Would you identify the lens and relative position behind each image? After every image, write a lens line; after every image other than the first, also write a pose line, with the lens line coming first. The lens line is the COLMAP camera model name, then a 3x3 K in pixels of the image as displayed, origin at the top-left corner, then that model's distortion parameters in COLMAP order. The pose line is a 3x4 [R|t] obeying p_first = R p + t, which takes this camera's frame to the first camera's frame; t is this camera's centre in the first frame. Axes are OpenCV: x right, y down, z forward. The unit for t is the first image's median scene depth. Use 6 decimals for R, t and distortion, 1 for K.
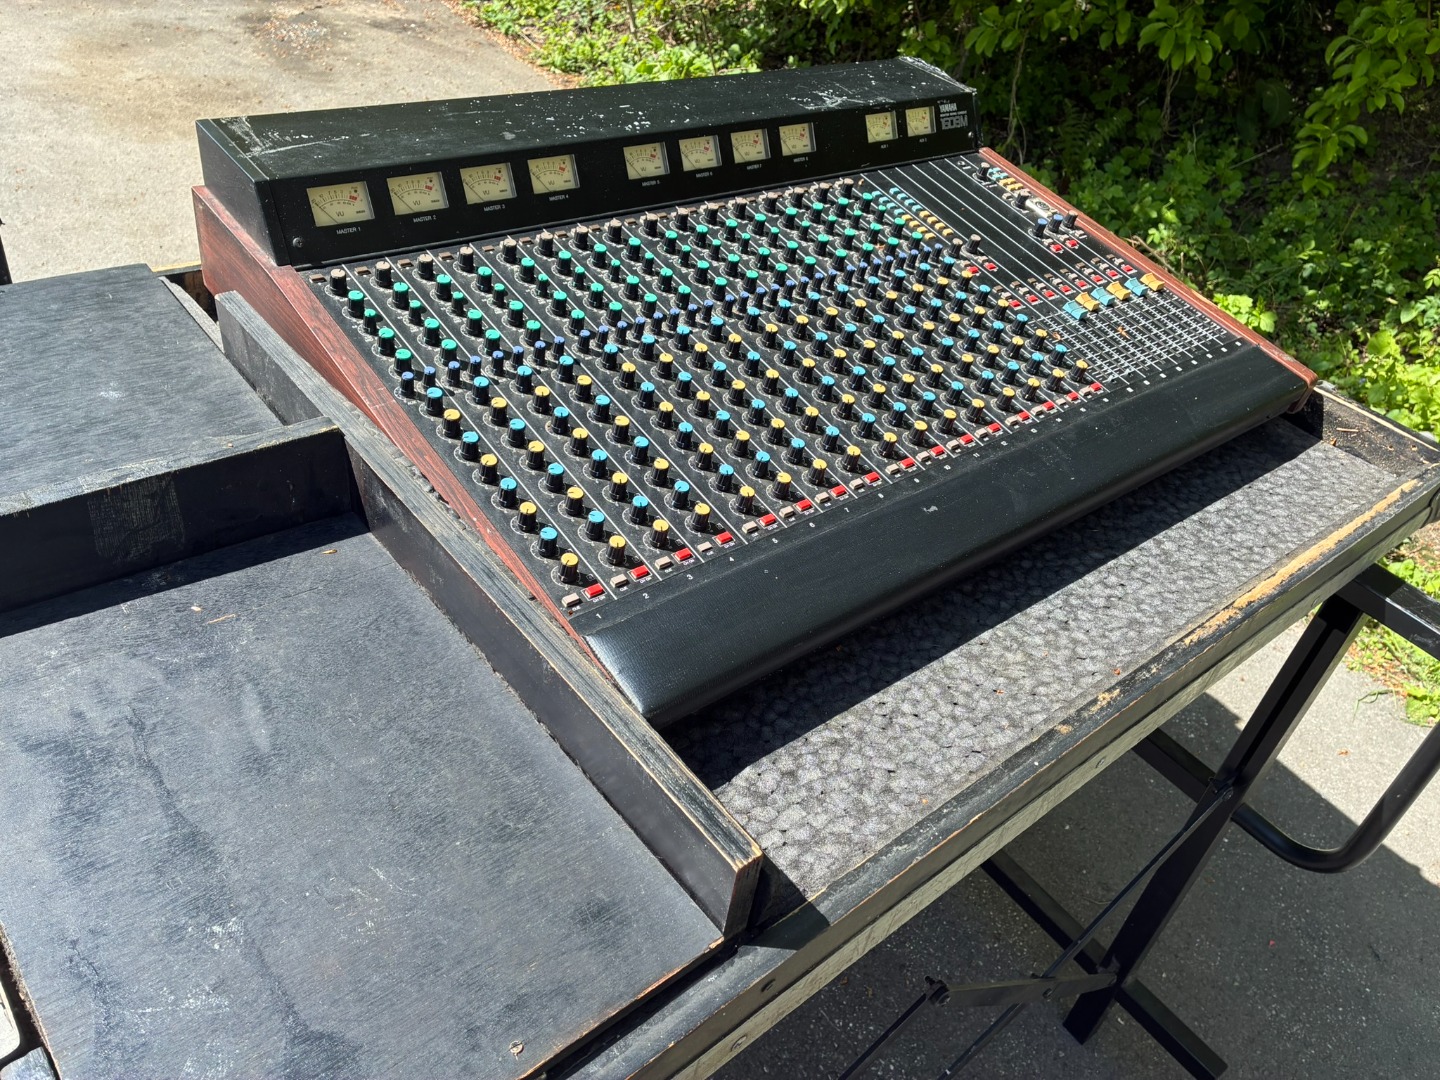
lens RADIAL K [[1110.6, 0, 731.9], [0, 1110.6, 523.9], [0, 0, 1]] dist [0.065398, -0.087264]
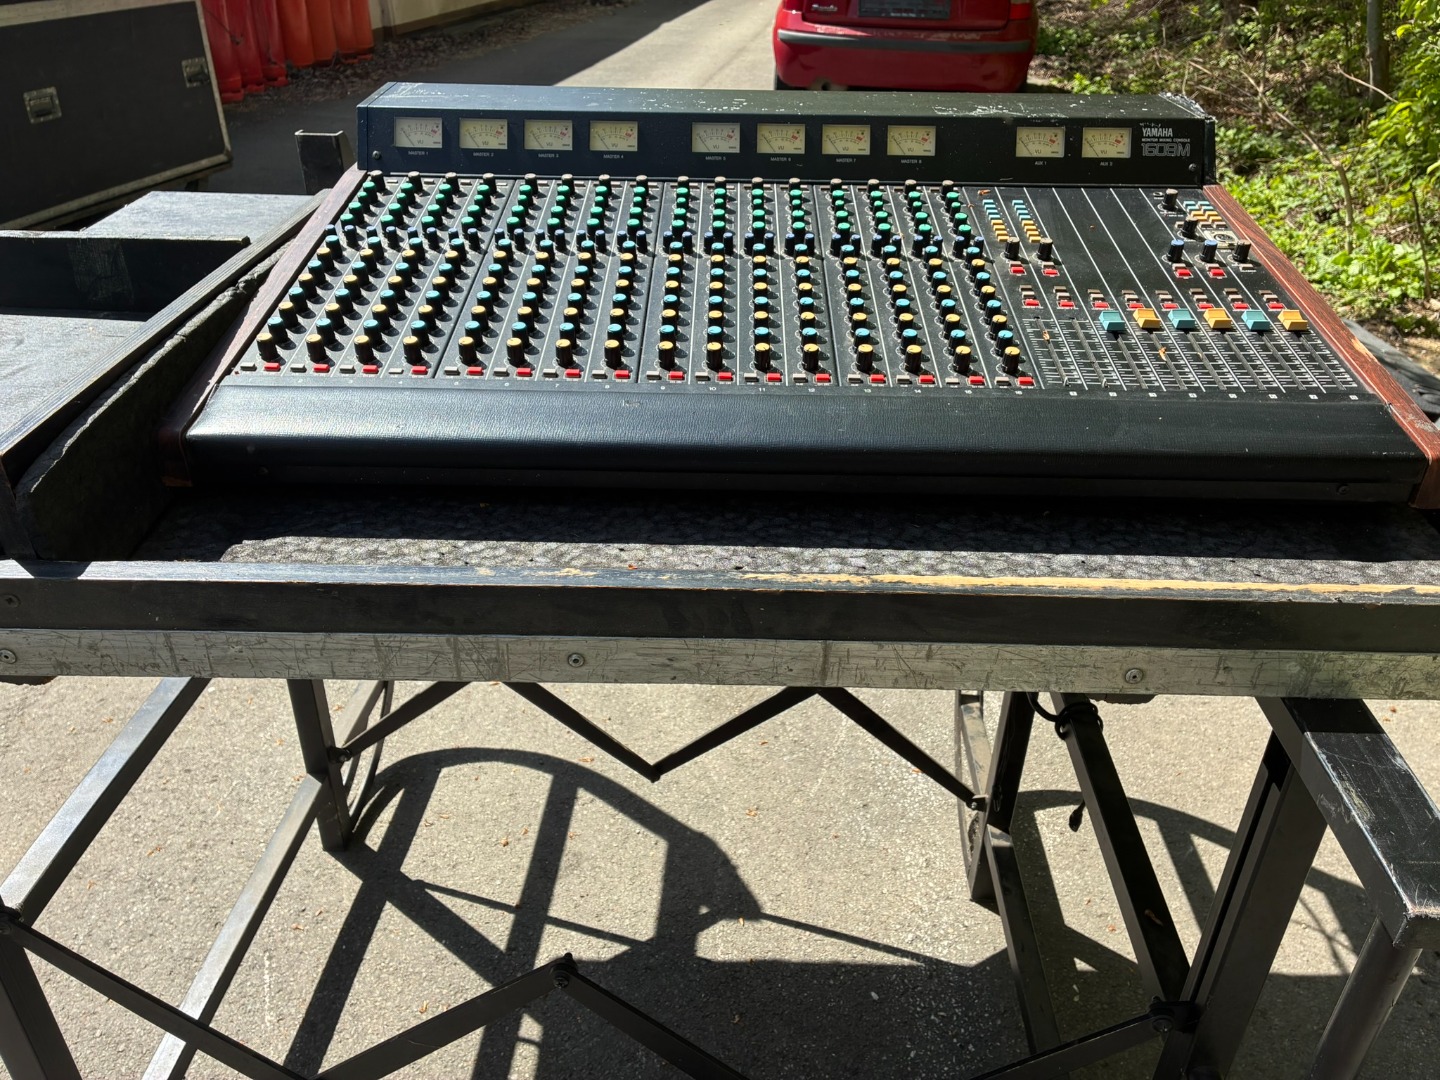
lens RADIAL K [[1110.6, 0, 717.4], [0, 1110.6, 509.3], [0, 0, 1]] dist [0.065398, -0.087264]
pose [[0.749699, 0.196514, -0.631928, 0.200693], [-0.321529, 0.942776, -0.088272, 0.030900], [0.578420, 0.269360, 0.769984, 0.082999]]
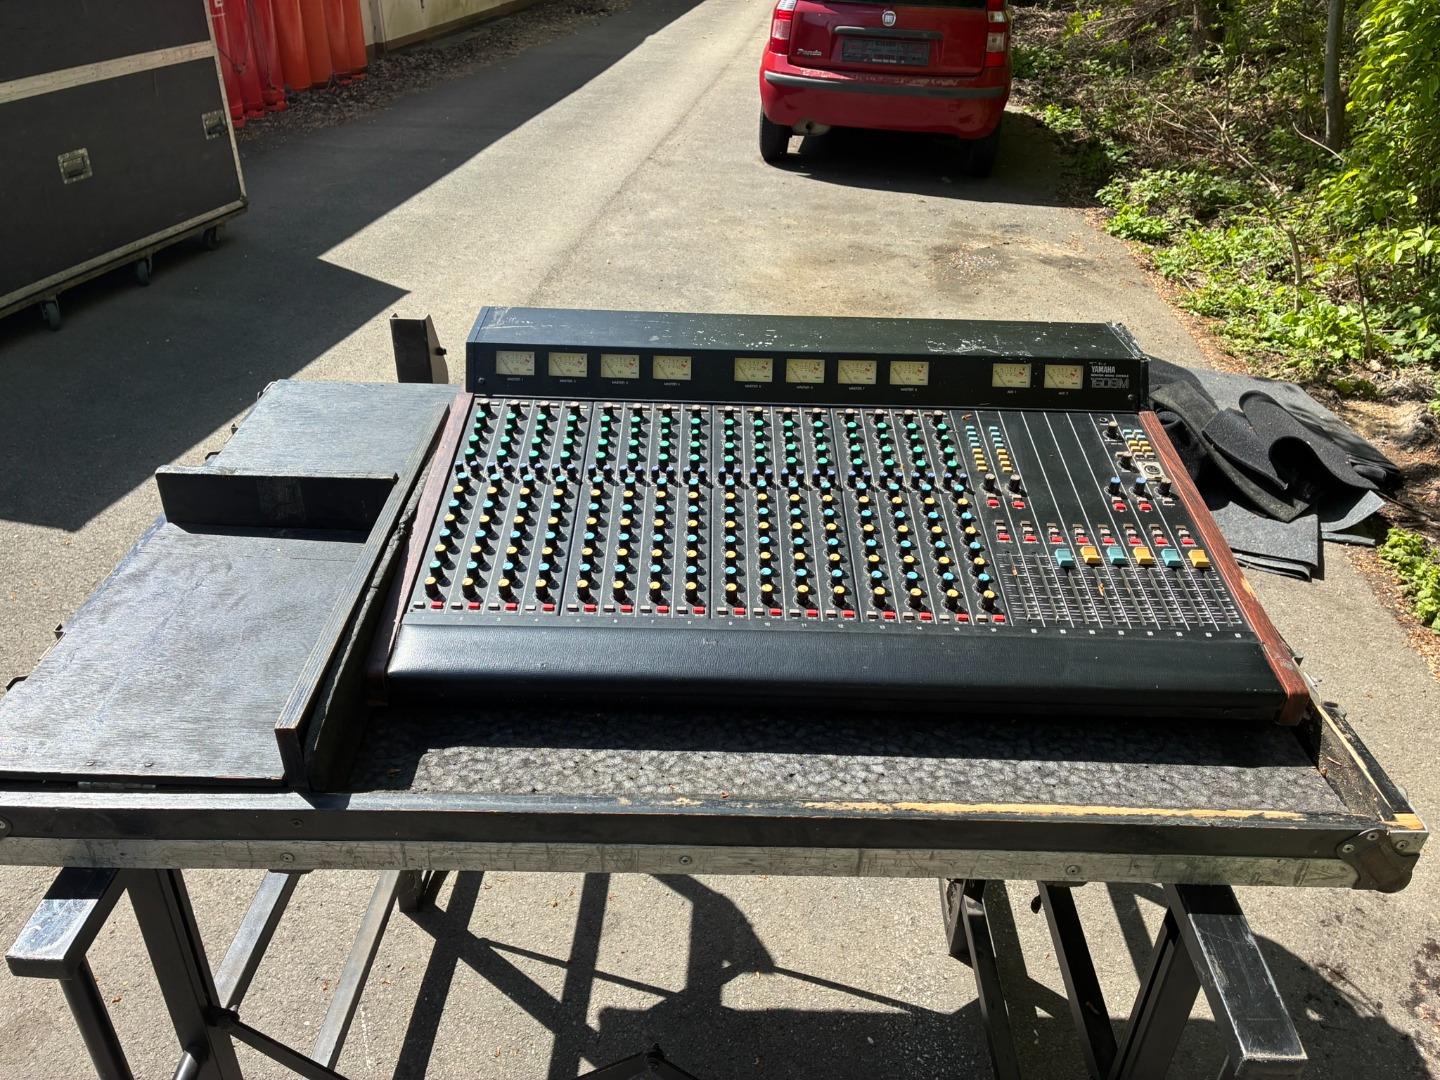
lens RADIAL K [[1110.6, 0, 712.2], [0, 1110.6, 501.2], [0, 0, 1]] dist [0.065398, -0.087264]
pose [[0.761013, 0.206914, -0.614854, 0.221489], [-0.325251, 0.941741, -0.085649, -0.013907], [0.561311, 0.265162, 0.783976, -0.008673]]
